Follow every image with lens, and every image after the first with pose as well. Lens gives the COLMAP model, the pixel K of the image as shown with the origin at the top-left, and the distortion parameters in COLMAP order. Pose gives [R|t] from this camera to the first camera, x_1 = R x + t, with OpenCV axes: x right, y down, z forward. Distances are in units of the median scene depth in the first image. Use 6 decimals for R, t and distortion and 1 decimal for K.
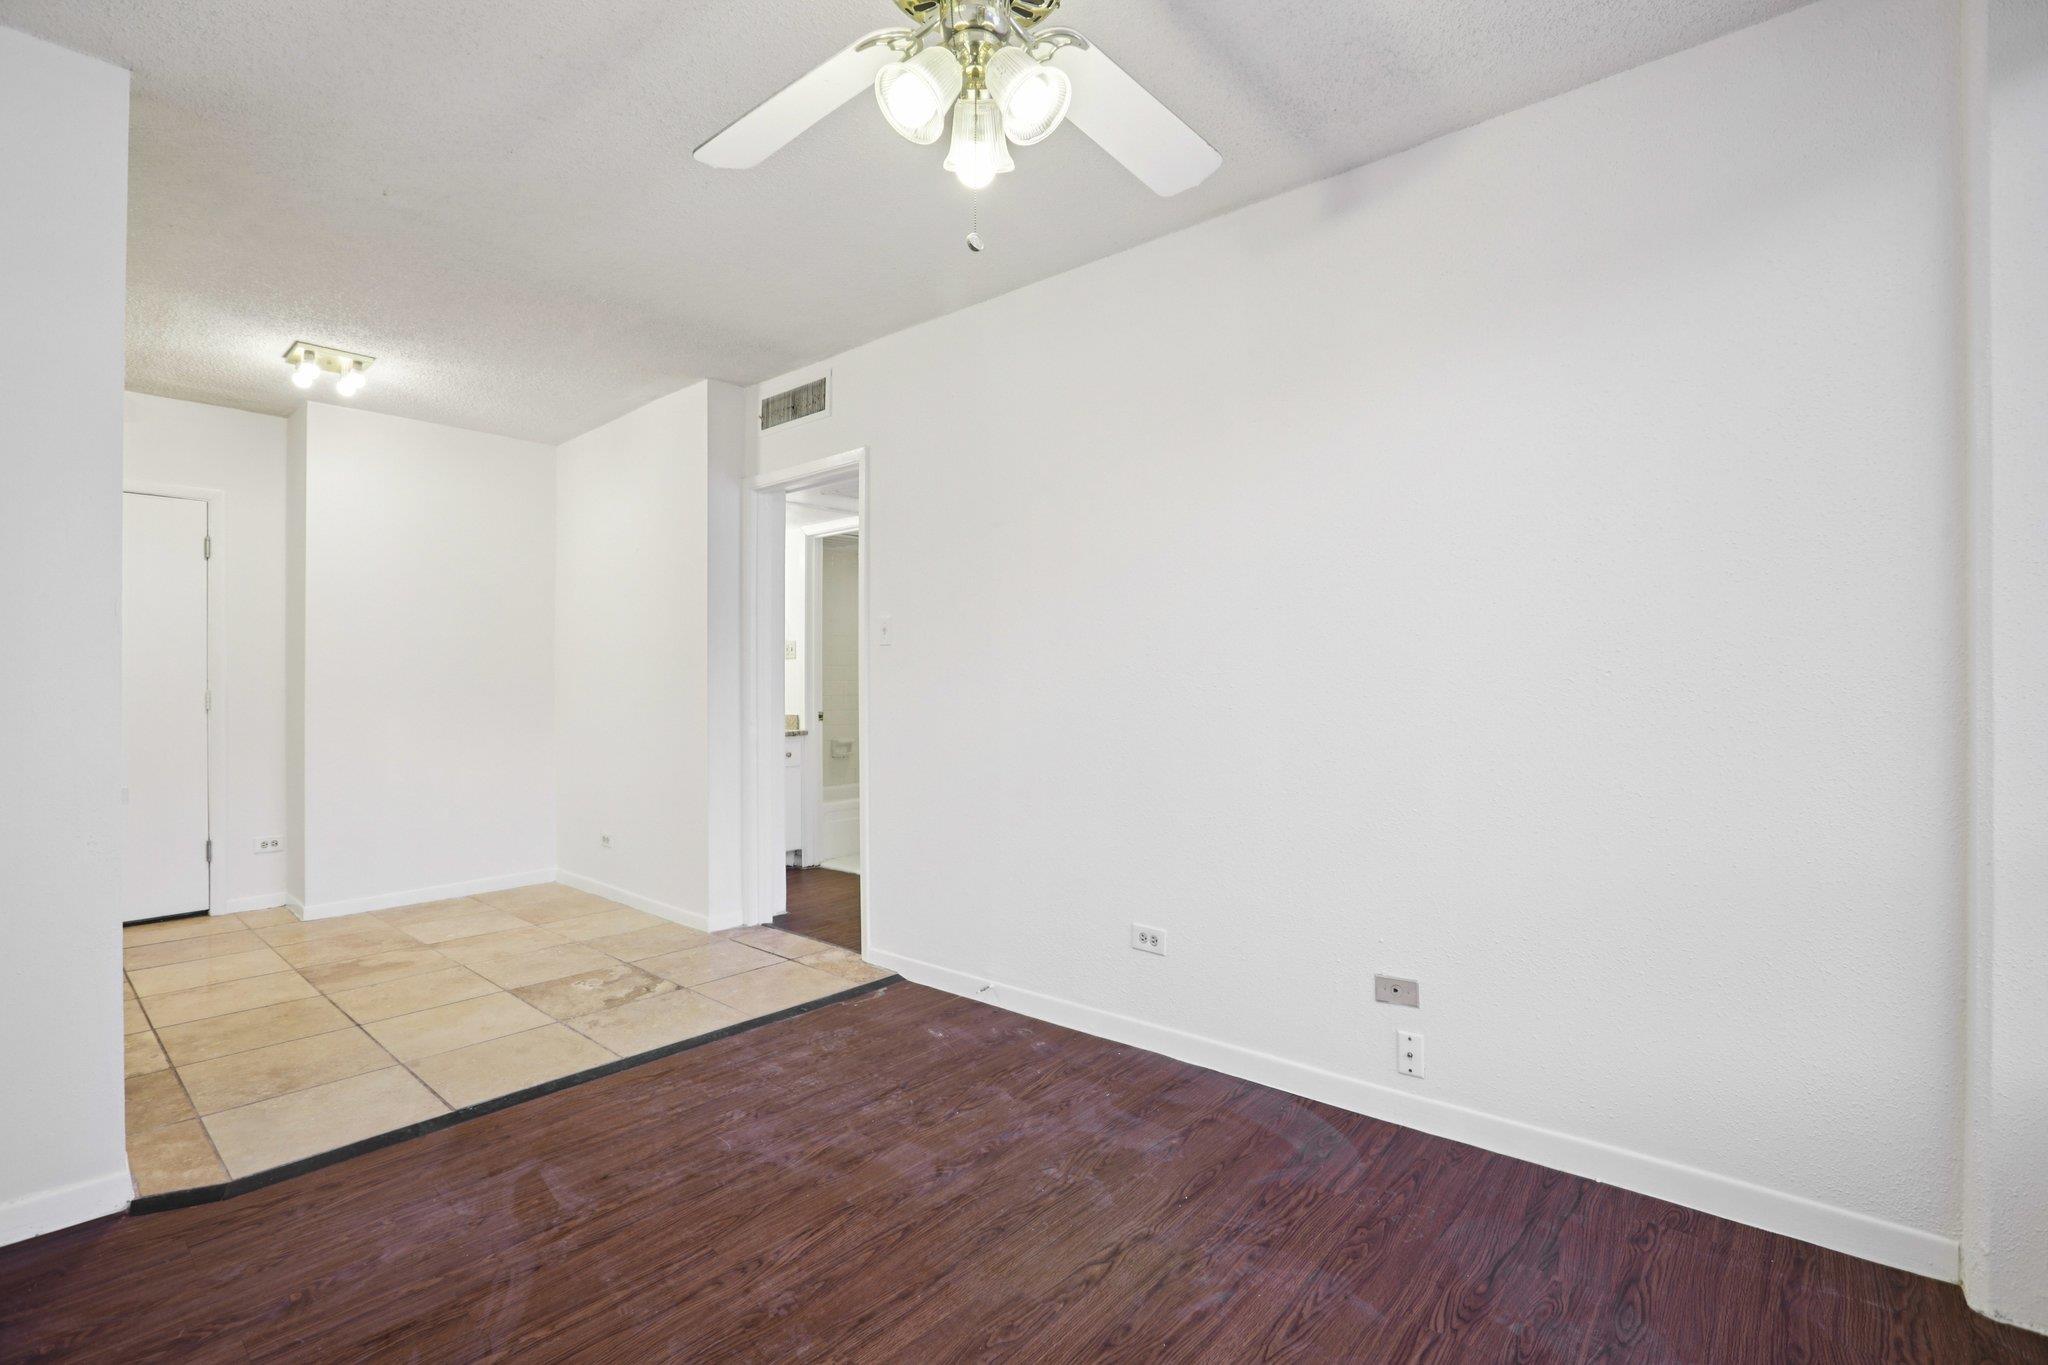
lens RADIAL K [[935.5, 0, 1082.2], [0, 935.5, 695.2], [0, 0, 1]] dist [-0.027350, 0.005047]
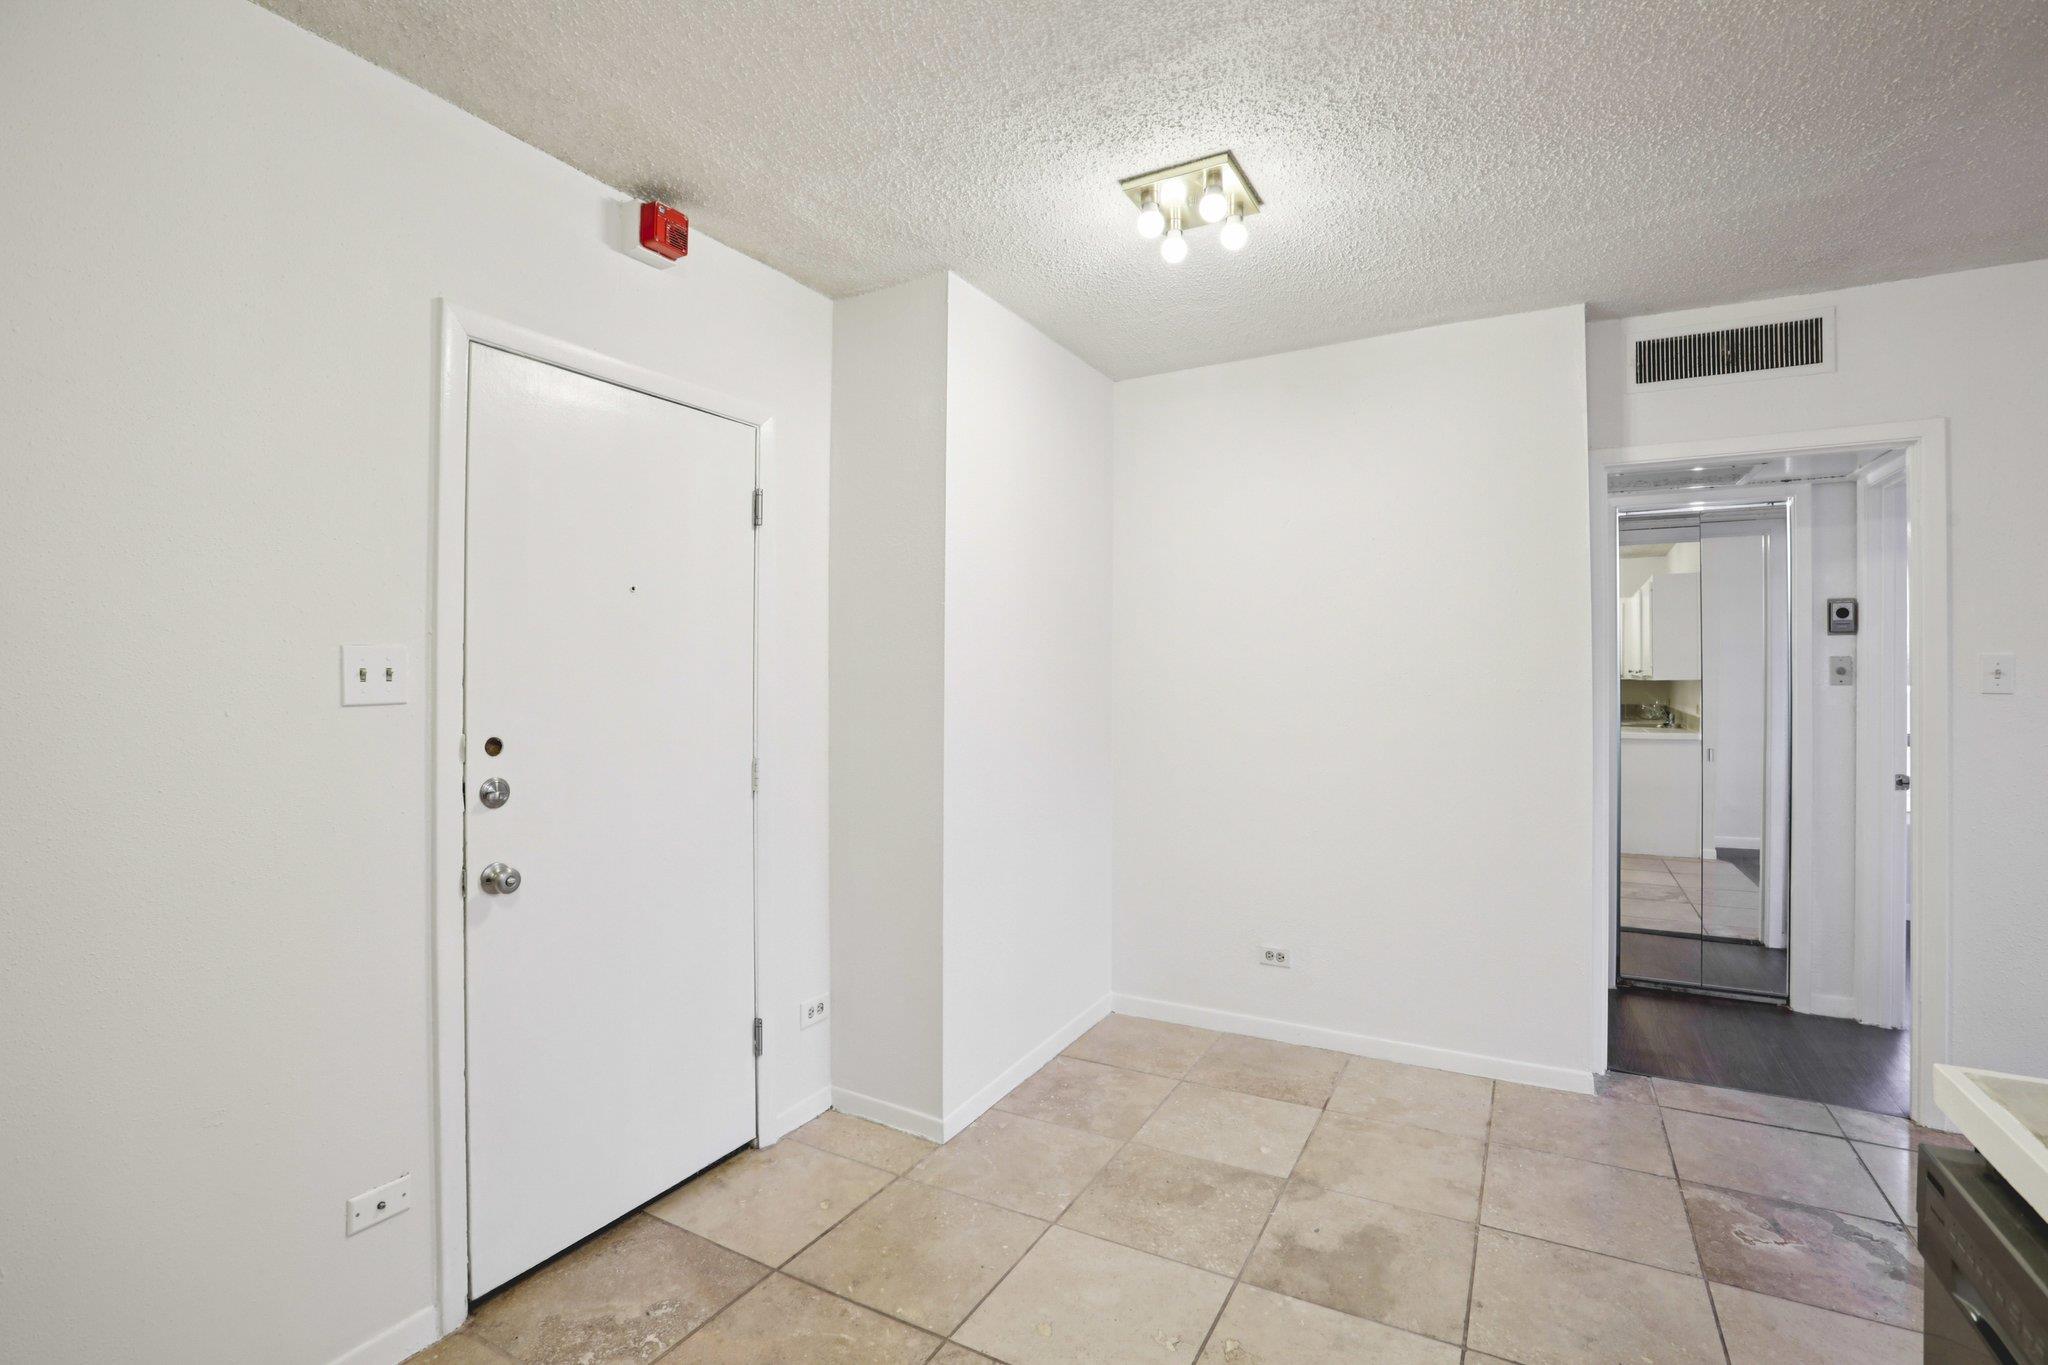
lens RADIAL K [[935.5, 0, 1063.3], [0, 935.5, 672.7], [0, 0, 1]] dist [-0.027350, 0.005047]
pose [[0.976422, -0.002432, 0.215858, -1.010889], [0.002067, 0.999996, 0.001919, -0.070091], [-0.215861, -0.001427, 0.976423, 0.437587]]
